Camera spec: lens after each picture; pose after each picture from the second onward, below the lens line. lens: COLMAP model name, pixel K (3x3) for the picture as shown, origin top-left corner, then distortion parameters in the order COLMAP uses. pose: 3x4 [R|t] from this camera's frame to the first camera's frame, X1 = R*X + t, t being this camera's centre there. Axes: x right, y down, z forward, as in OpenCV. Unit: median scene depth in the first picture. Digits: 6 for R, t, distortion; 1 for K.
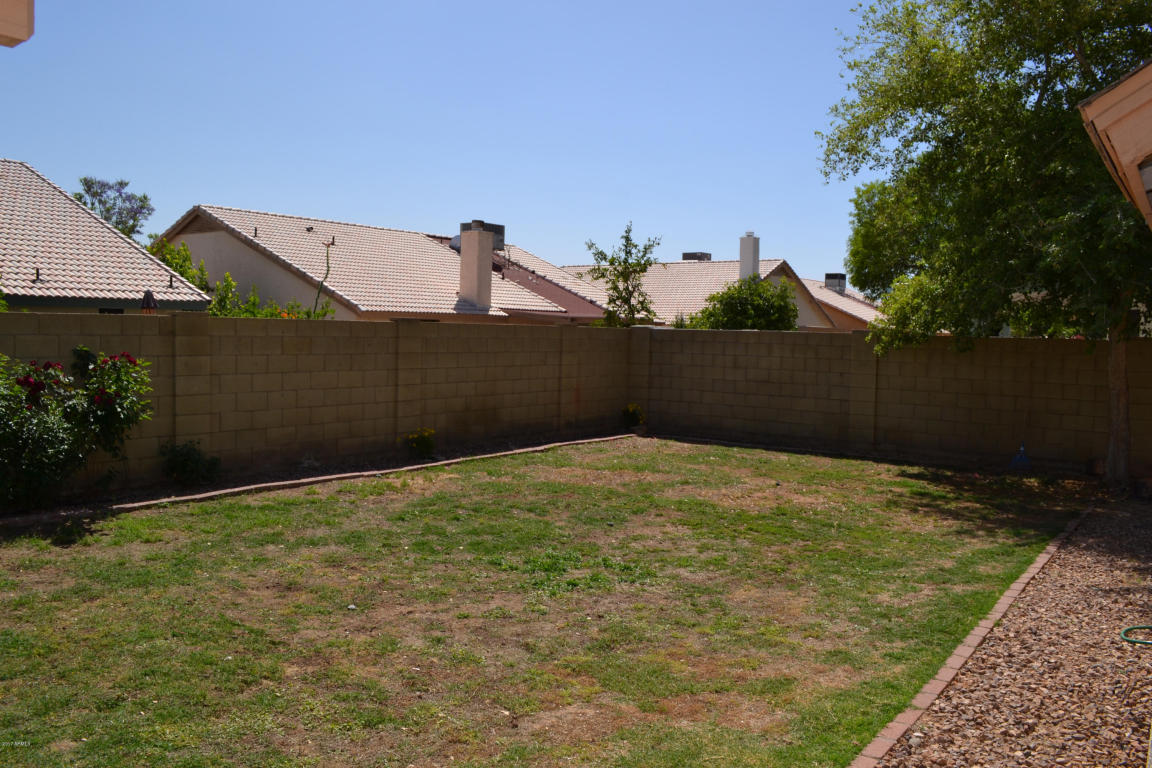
lens RADIAL K [[922.4, 0, 573.8], [0, 922.4, 383.9], [0, 0, 1]] dist [-0.073332, 0.001408]
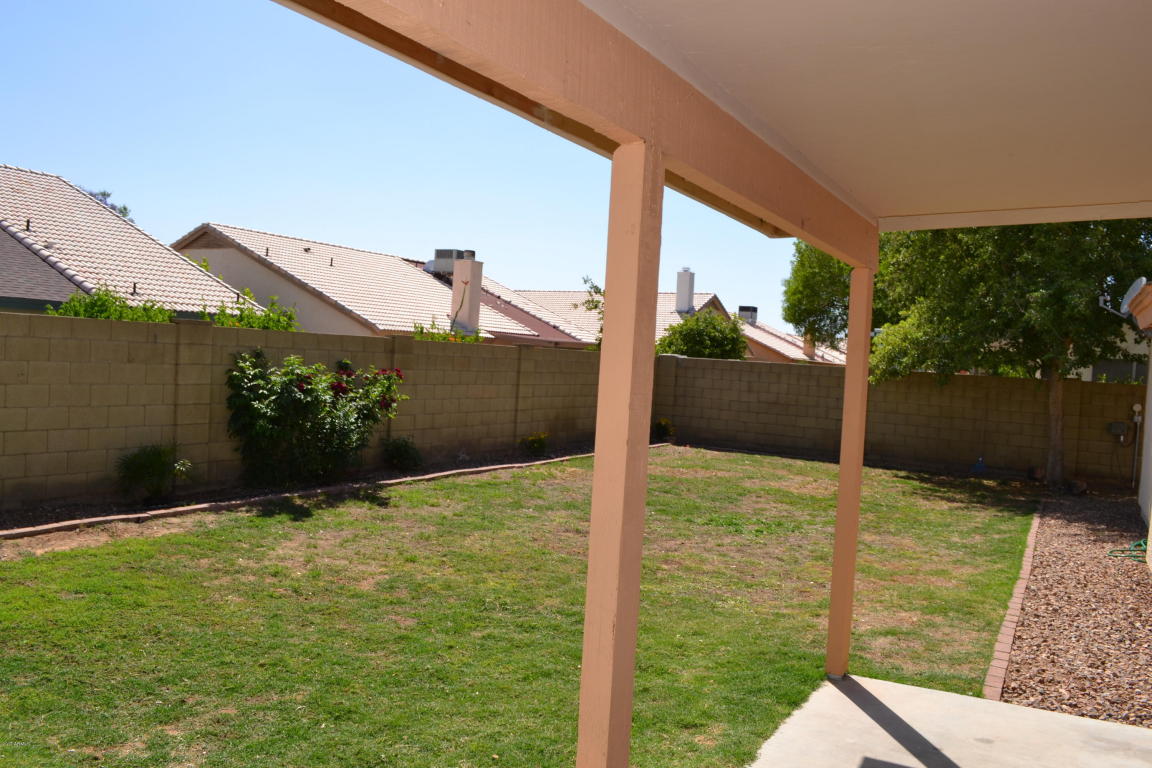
lens RADIAL K [[922.4, 0, 573.9], [0, 922.4, 382.1], [0, 0, 1]] dist [-0.073332, 0.001408]
pose [[0.991902, 0.031730, 0.122977, -0.199063], [-0.028791, 0.999258, -0.025600, 0.007809], [-0.123698, 0.021852, 0.992079, -0.187394]]
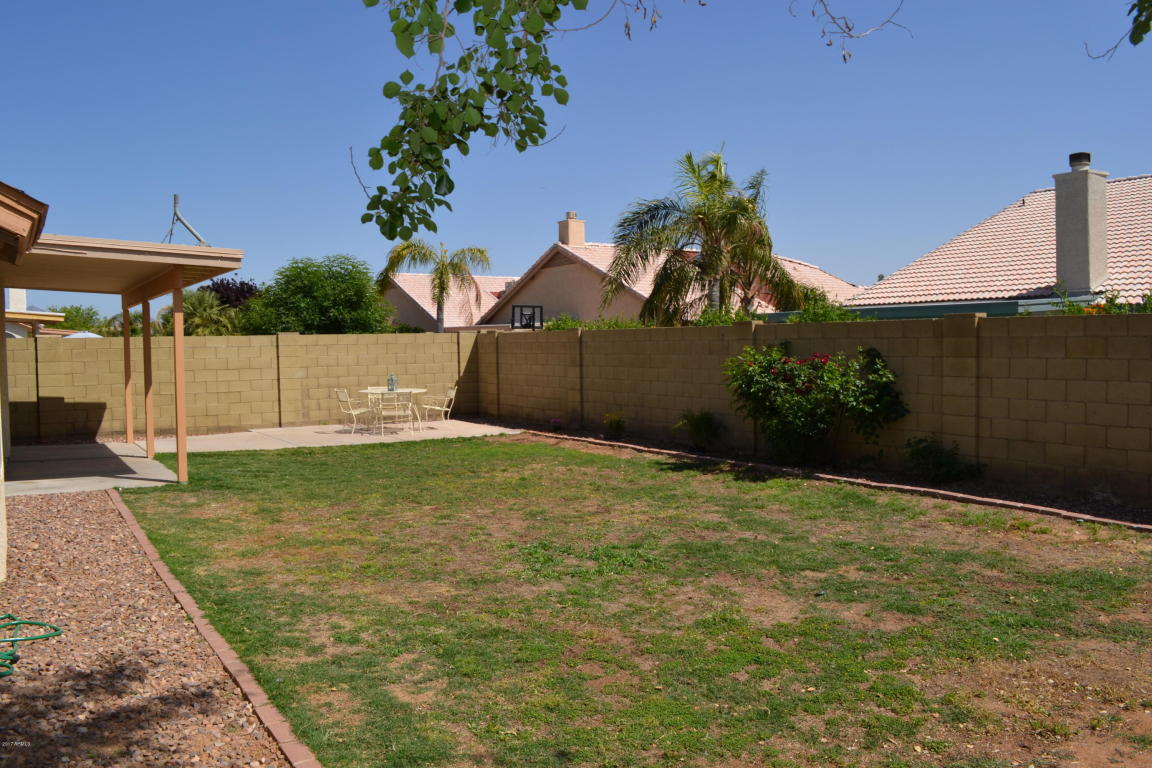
lens RADIAL K [[922.4, 0, 574.1], [0, 922.4, 386.2], [0, 0, 1]] dist [-0.073332, 0.001408]
pose [[-0.387959, 0.039700, -0.920821, 0.400530], [-0.036698, 0.997614, 0.058473, -0.024692], [0.920946, 0.056477, -0.385576, 0.585141]]
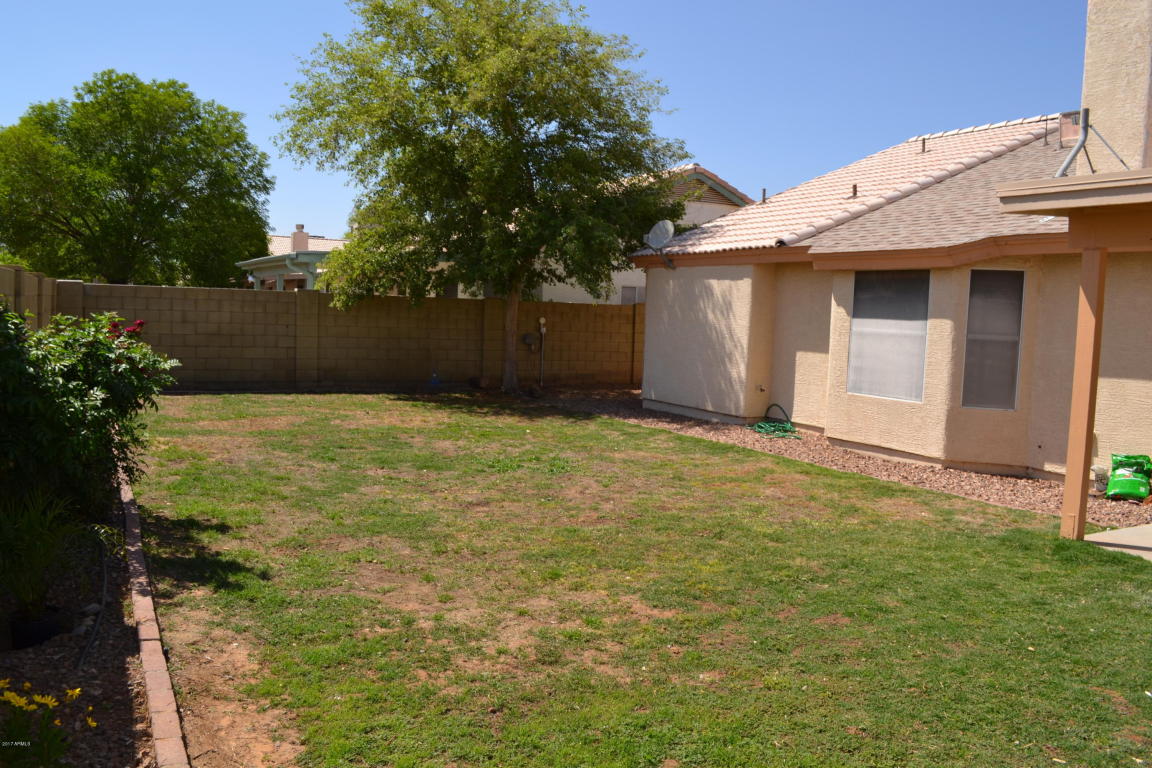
lens RADIAL K [[922.4, 0, 575.4], [0, 922.4, 379.9], [0, 0, 1]] dist [-0.073332, 0.001408]
pose [[0.442089, -0.074793, 0.893848, -0.537383], [0.023619, 0.997143, 0.071755, -0.015079], [-0.896660, -0.010610, 0.442592, 0.119453]]
